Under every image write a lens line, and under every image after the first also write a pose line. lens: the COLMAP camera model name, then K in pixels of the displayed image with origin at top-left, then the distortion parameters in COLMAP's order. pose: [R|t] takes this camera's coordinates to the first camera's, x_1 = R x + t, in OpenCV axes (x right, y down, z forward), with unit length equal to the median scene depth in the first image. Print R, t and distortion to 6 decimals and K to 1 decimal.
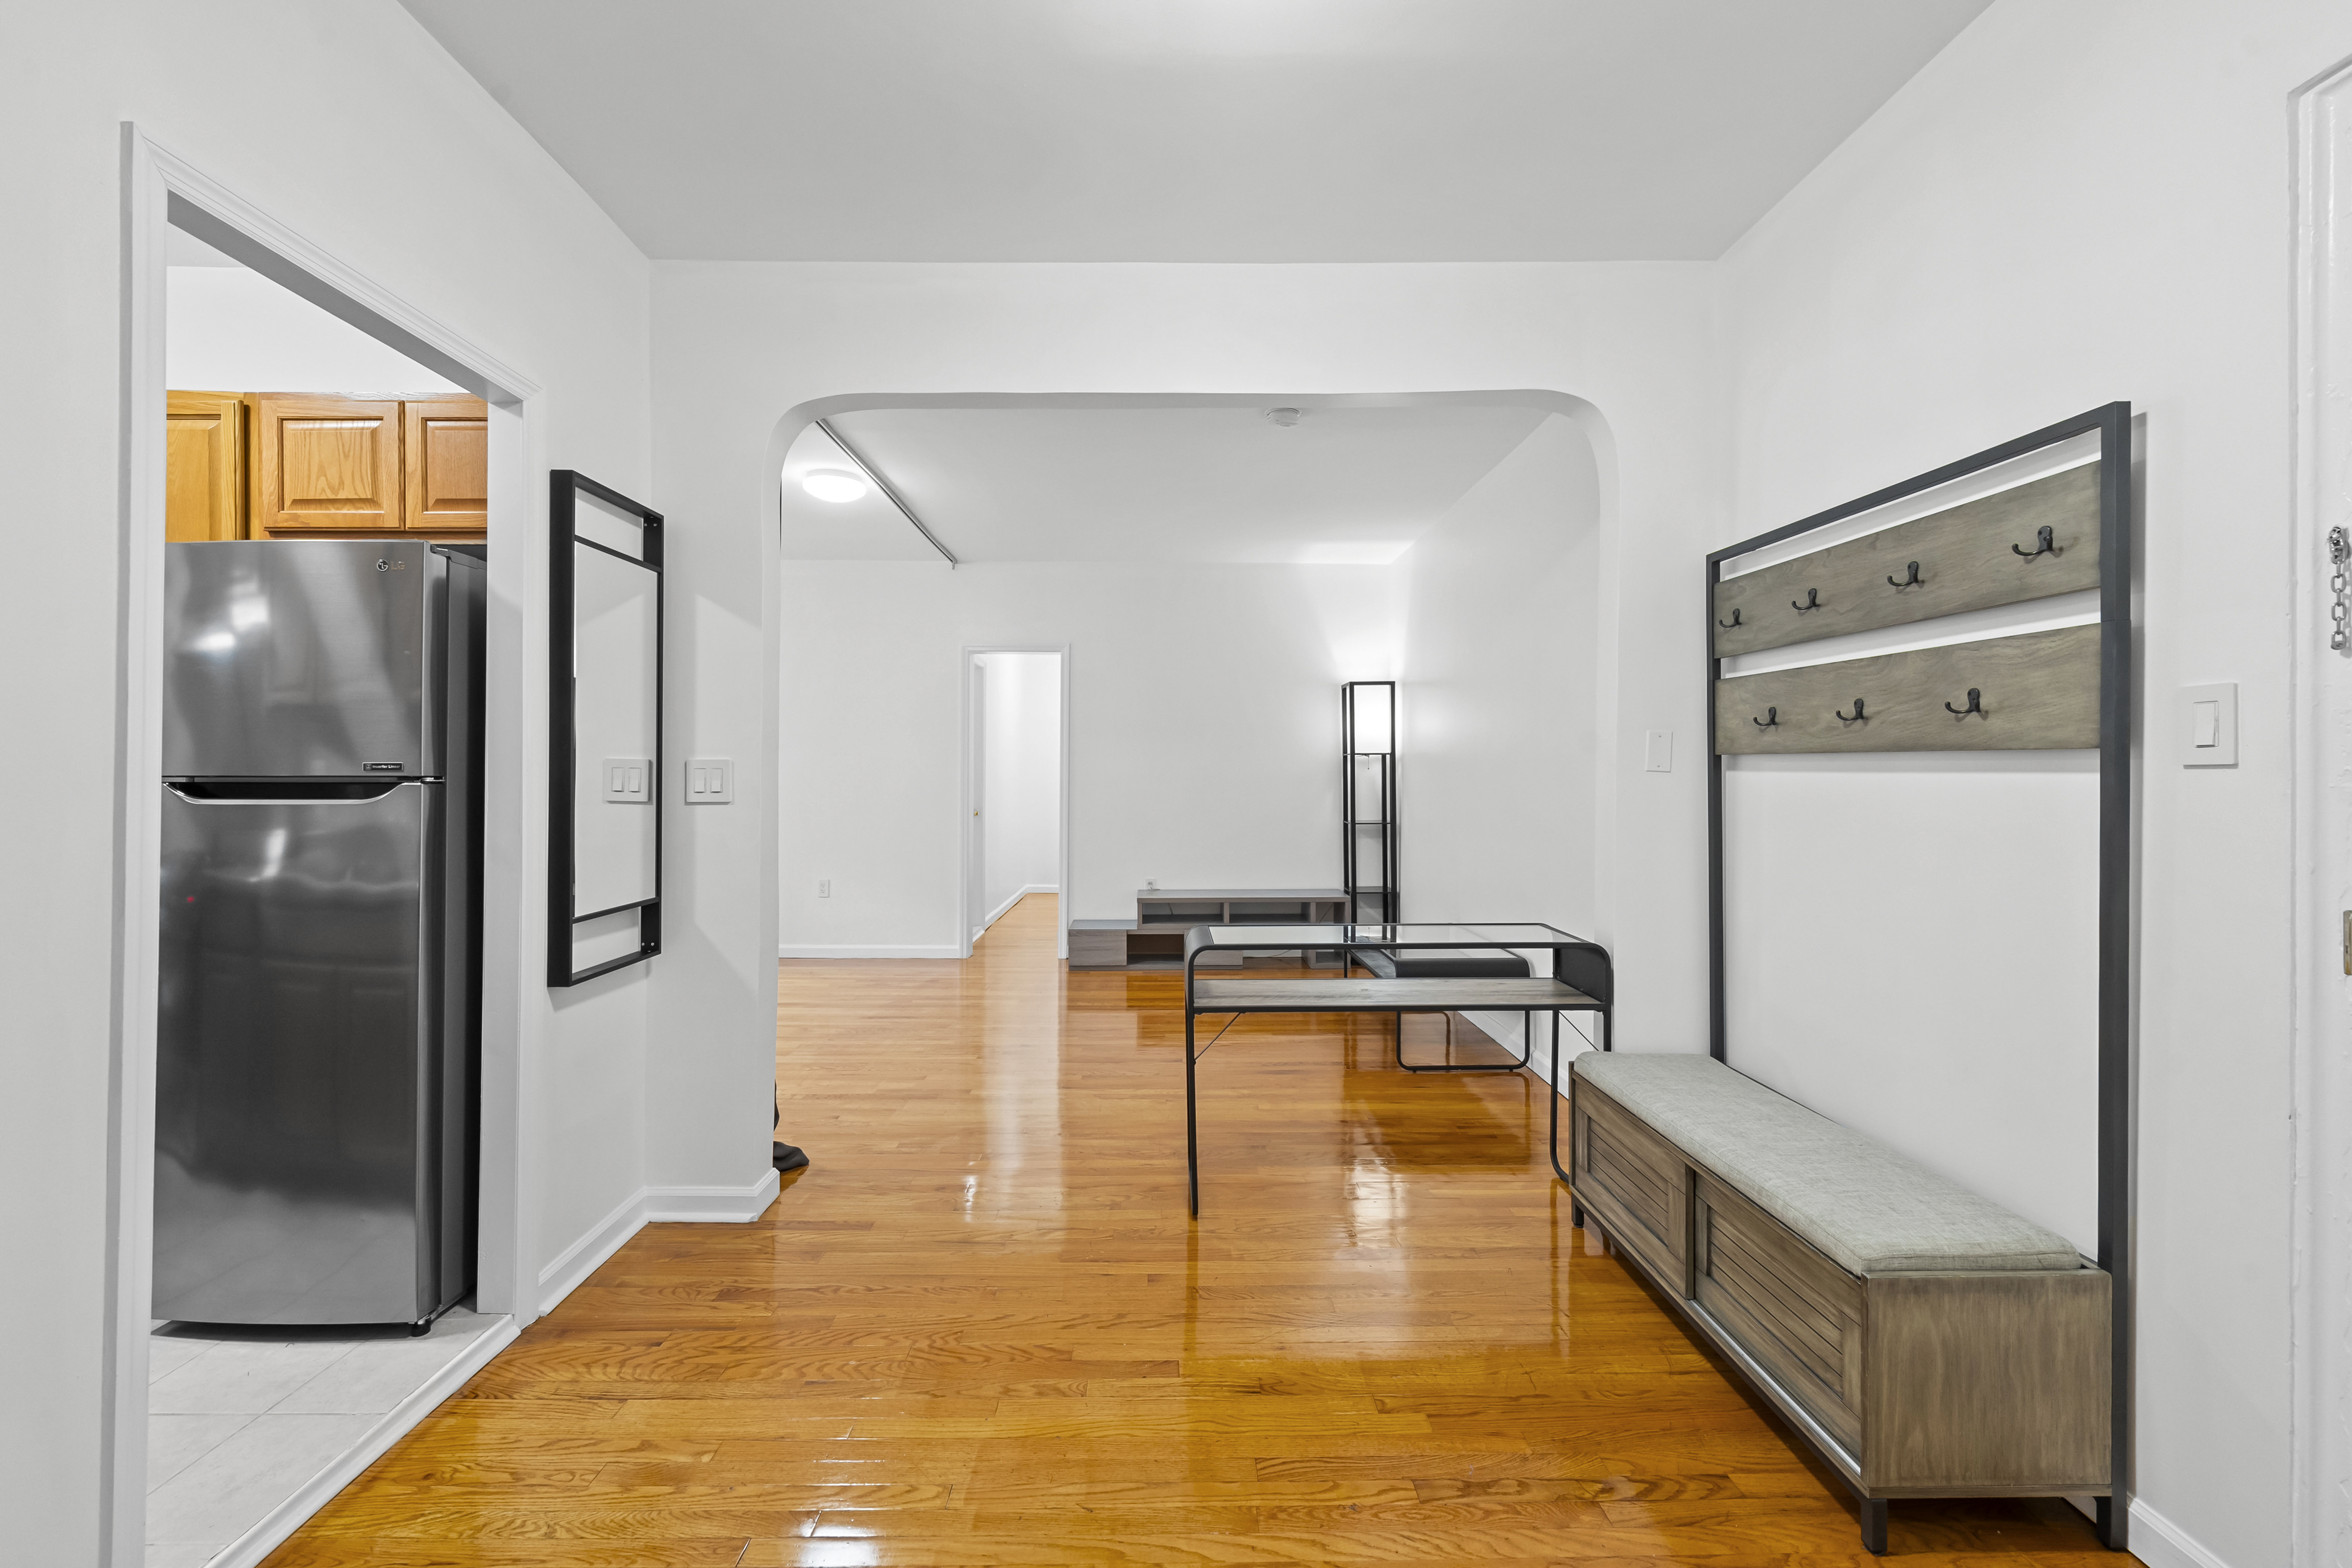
lens RADIAL K [[957.5, 0, 1177.4], [0, 957.5, 780.9], [0, 0, 1]] dist [0.003255, -0.000980]
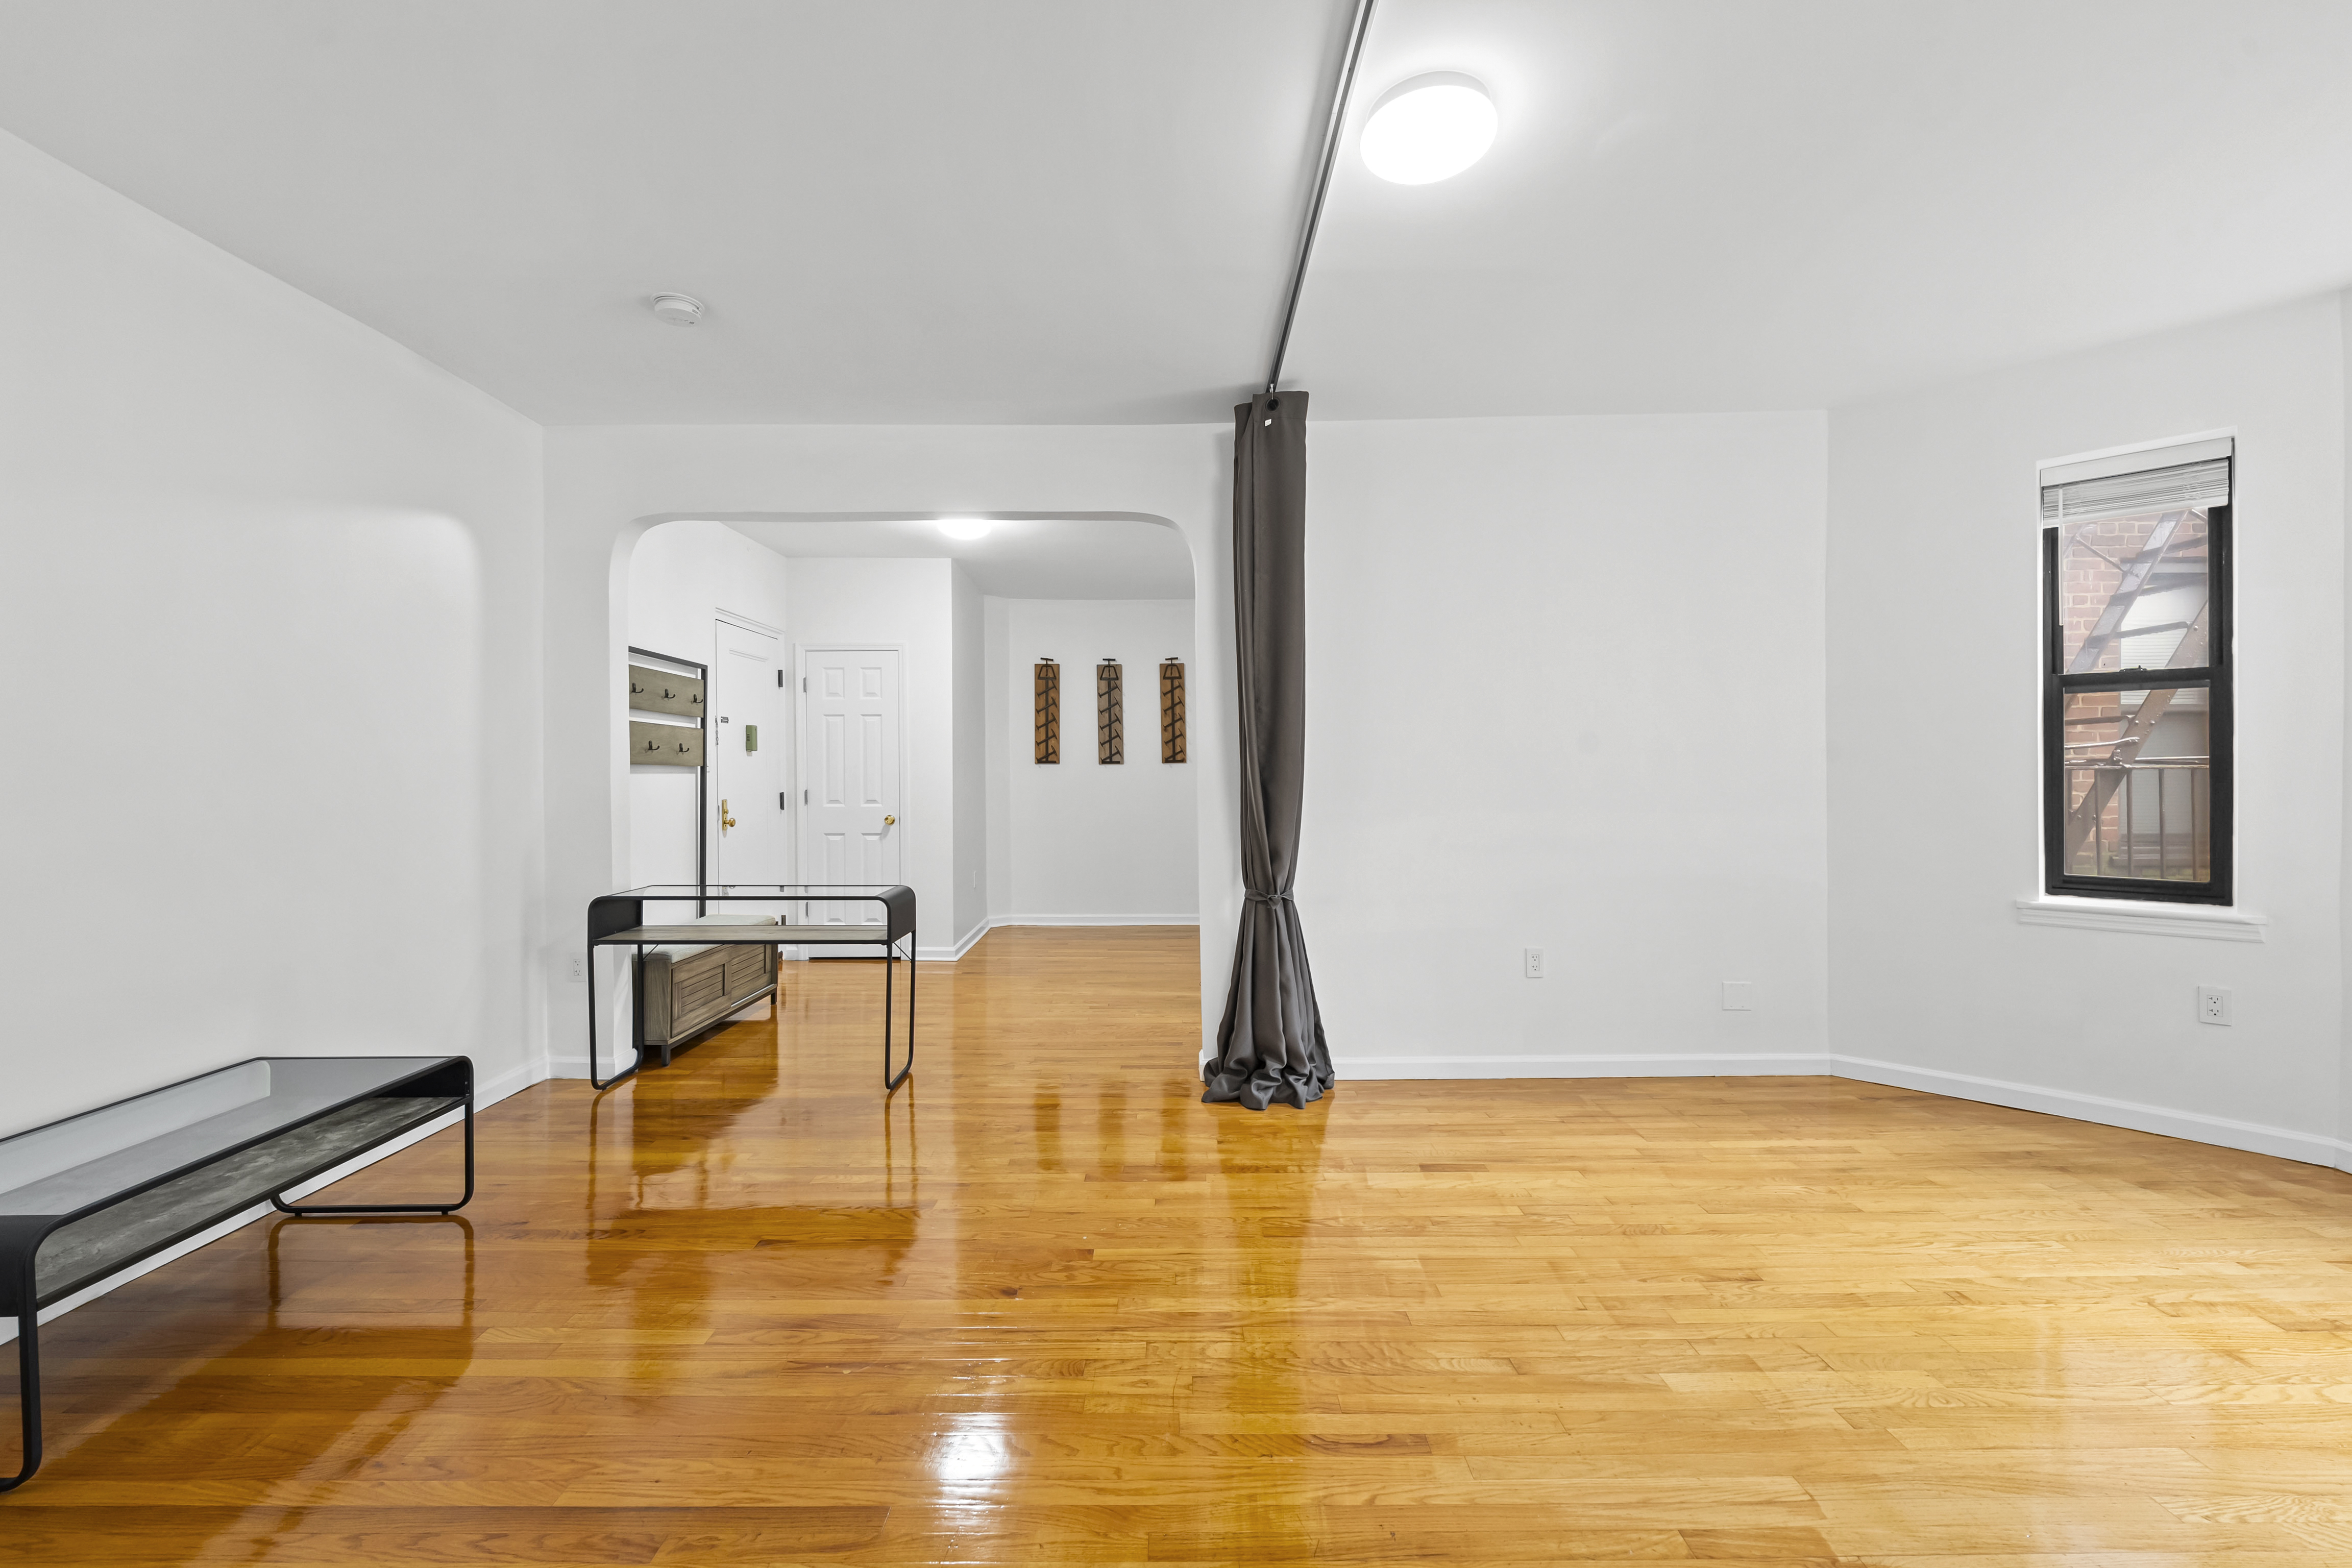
lens RADIAL K [[957.5, 0, 1173.3], [0, 957.5, 771.9], [0, 0, 1]] dist [0.003255, -0.000980]
pose [[-0.999586, 0.001368, 0.028730, -0.583515], [0.001560, 0.999977, 0.006657, -0.025587], [-0.028721, 0.006699, -0.999565, 3.255262]]
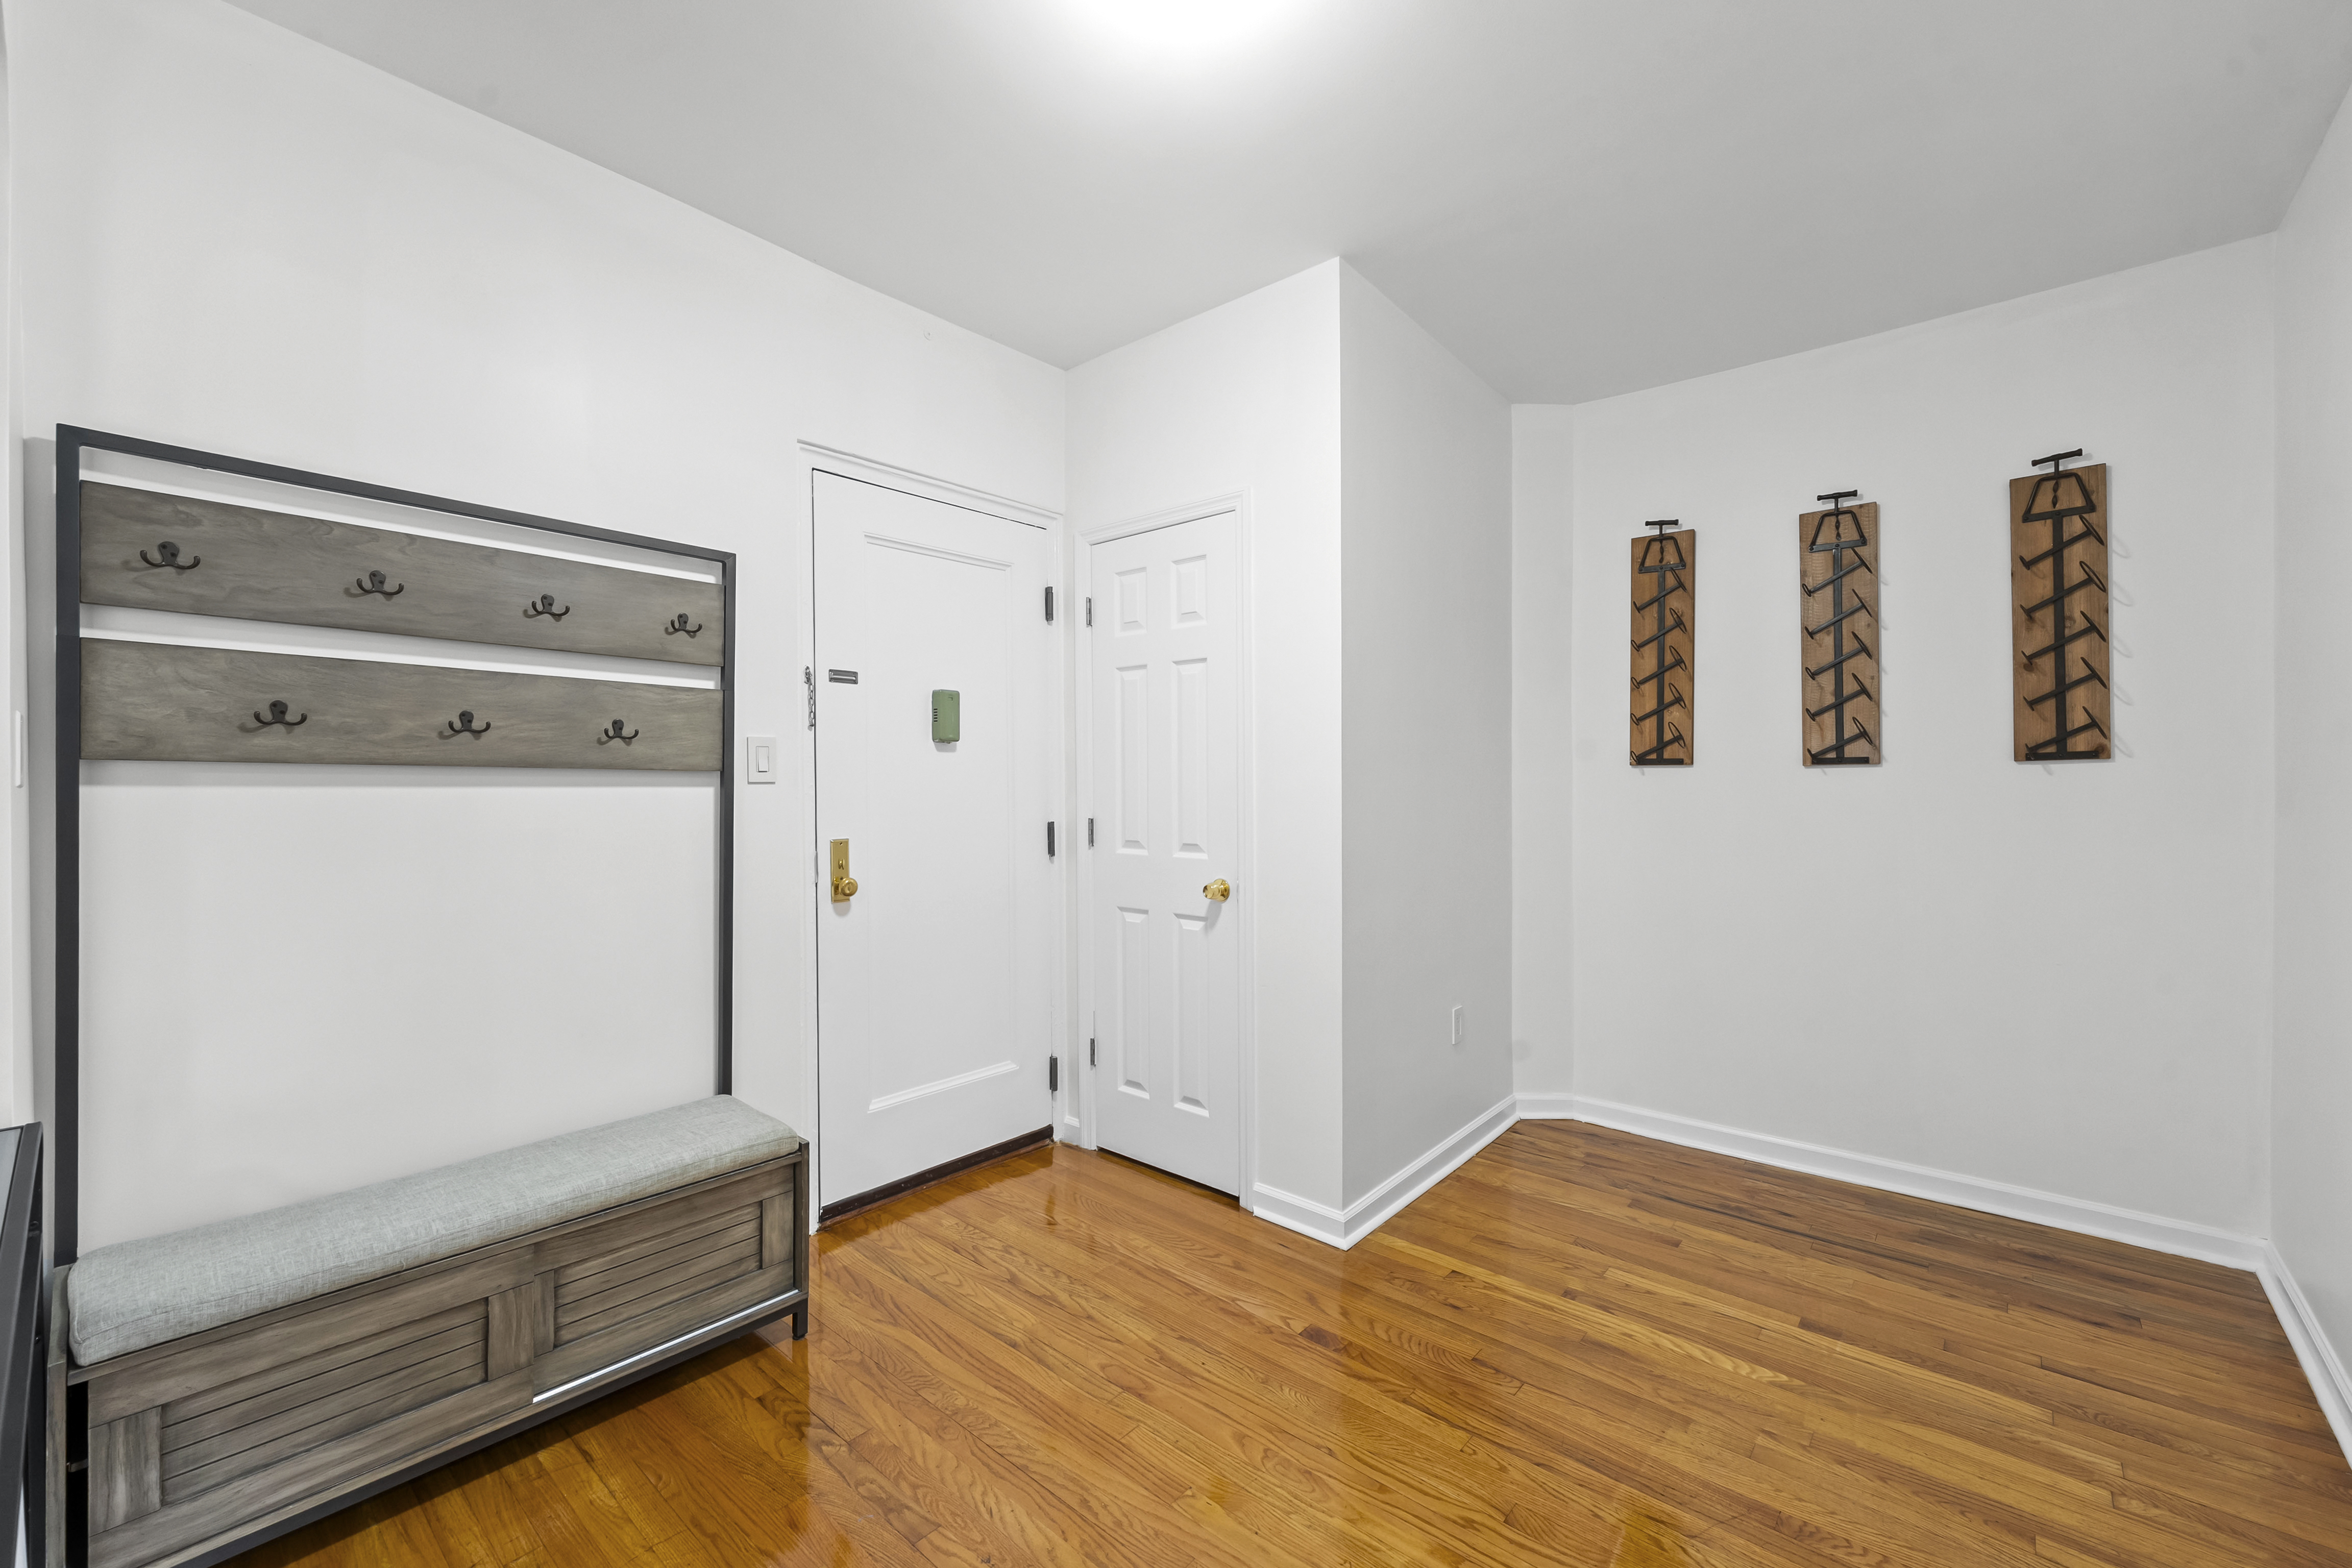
lens RADIAL K [[957.5, 0, 1172.6], [0, 957.5, 792.9], [0, 0, 1]] dist [0.003255, -0.000980]
pose [[-0.734947, -0.009842, 0.678053, -0.473963], [0.003010, 0.999837, 0.017775, -0.018232], [-0.678118, 0.015105, -0.734798, 1.249375]]
